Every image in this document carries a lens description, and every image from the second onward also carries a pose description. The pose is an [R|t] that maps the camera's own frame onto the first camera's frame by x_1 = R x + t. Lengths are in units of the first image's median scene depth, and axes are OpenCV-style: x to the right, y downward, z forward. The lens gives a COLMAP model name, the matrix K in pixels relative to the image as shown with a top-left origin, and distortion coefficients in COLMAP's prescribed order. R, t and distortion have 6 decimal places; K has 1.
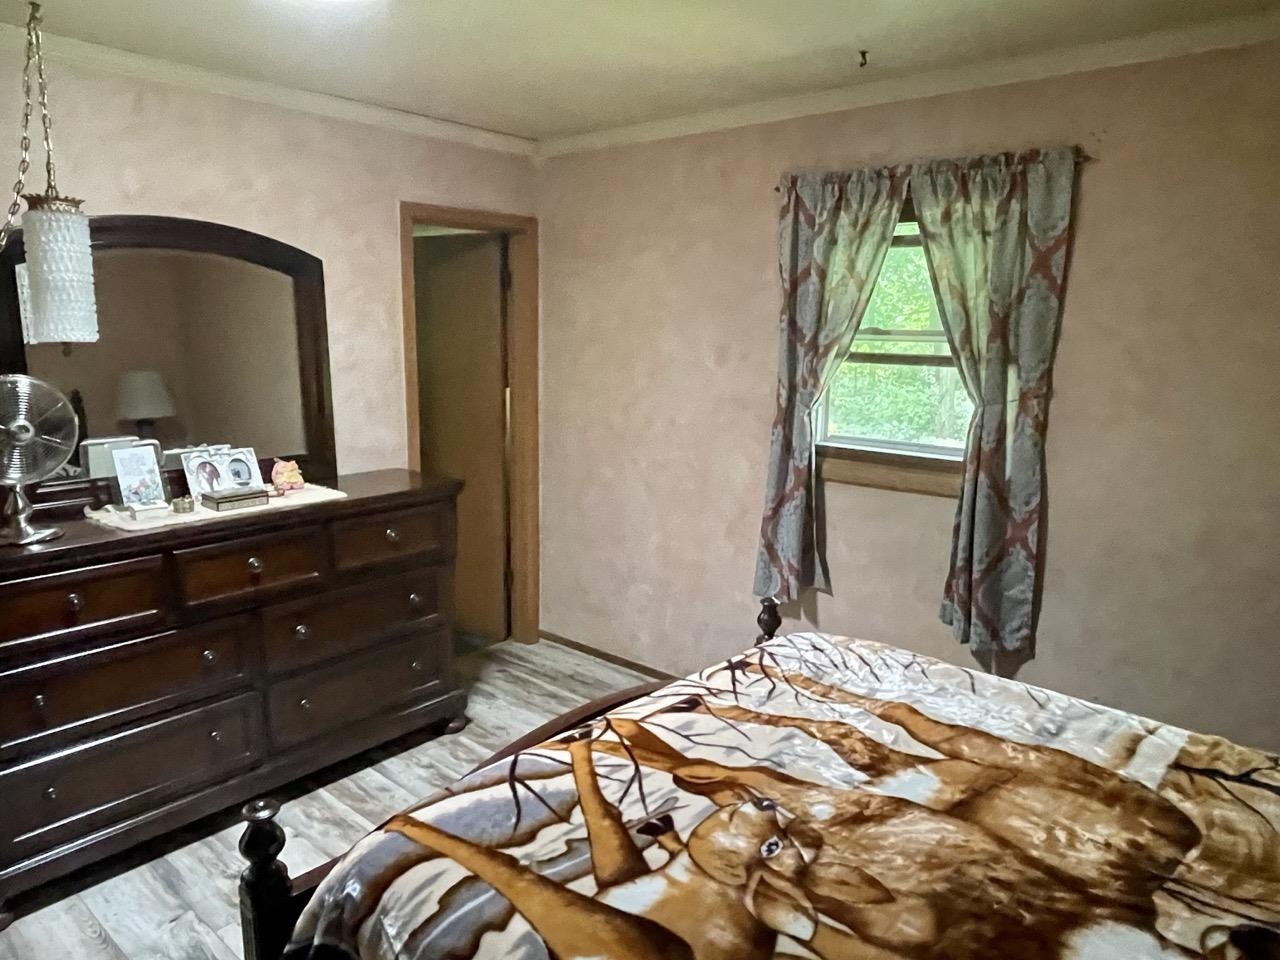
lens RADIAL K [[861.9, 0, 642.7], [0, 861.9, 484.2], [0, 0, 1]] dist [-0.005498, -0.010591]
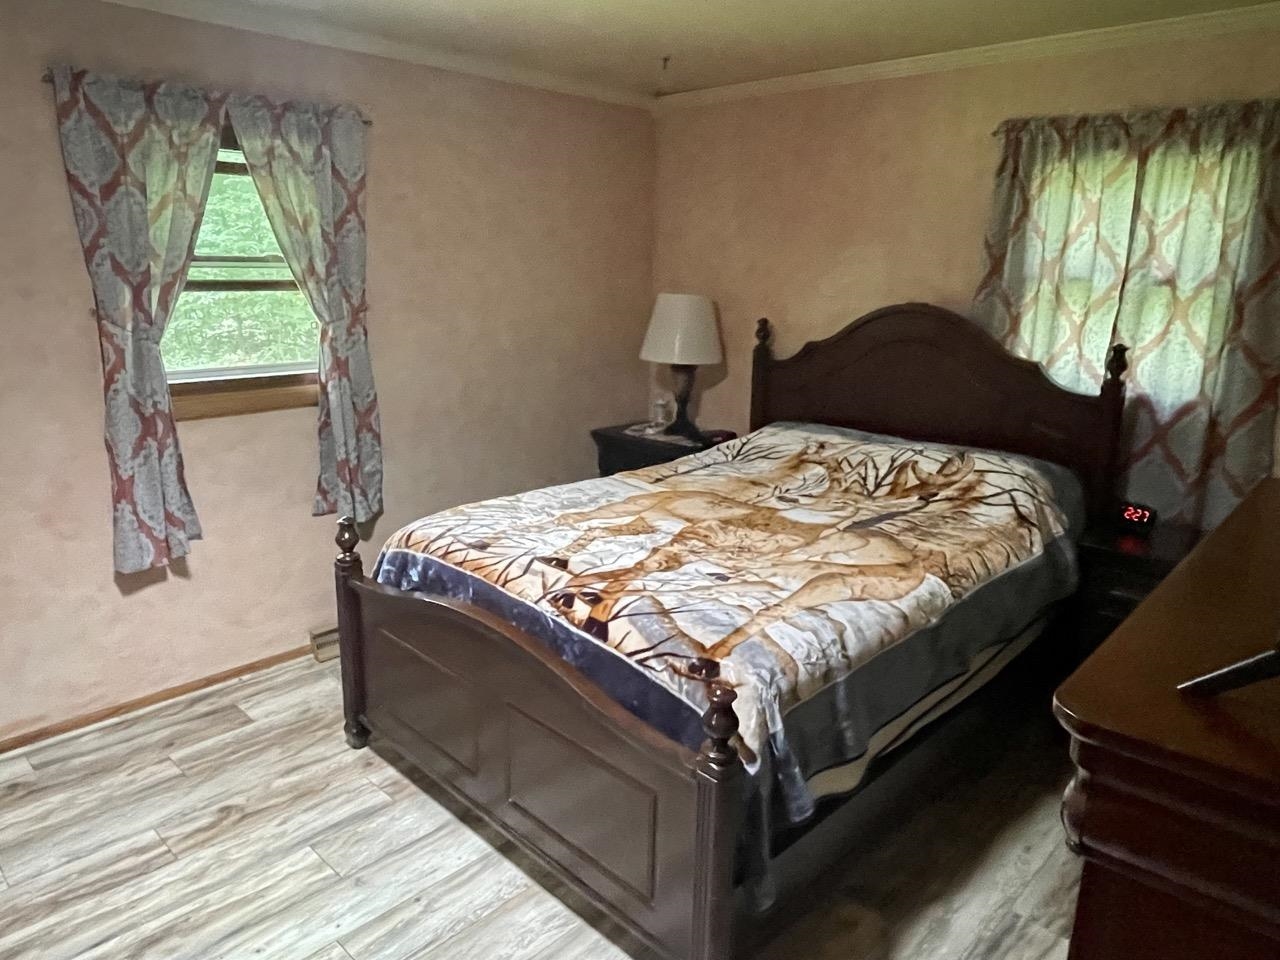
lens RADIAL K [[861.9, 0, 644.2], [0, 861.9, 476.8], [0, 0, 1]] dist [-0.005498, -0.010591]
pose [[0.049346, -0.255030, 0.965673, -1.072039], [0.167469, 0.955276, 0.243727, -0.142311], [-0.984642, 0.149693, 0.089849, 0.689192]]
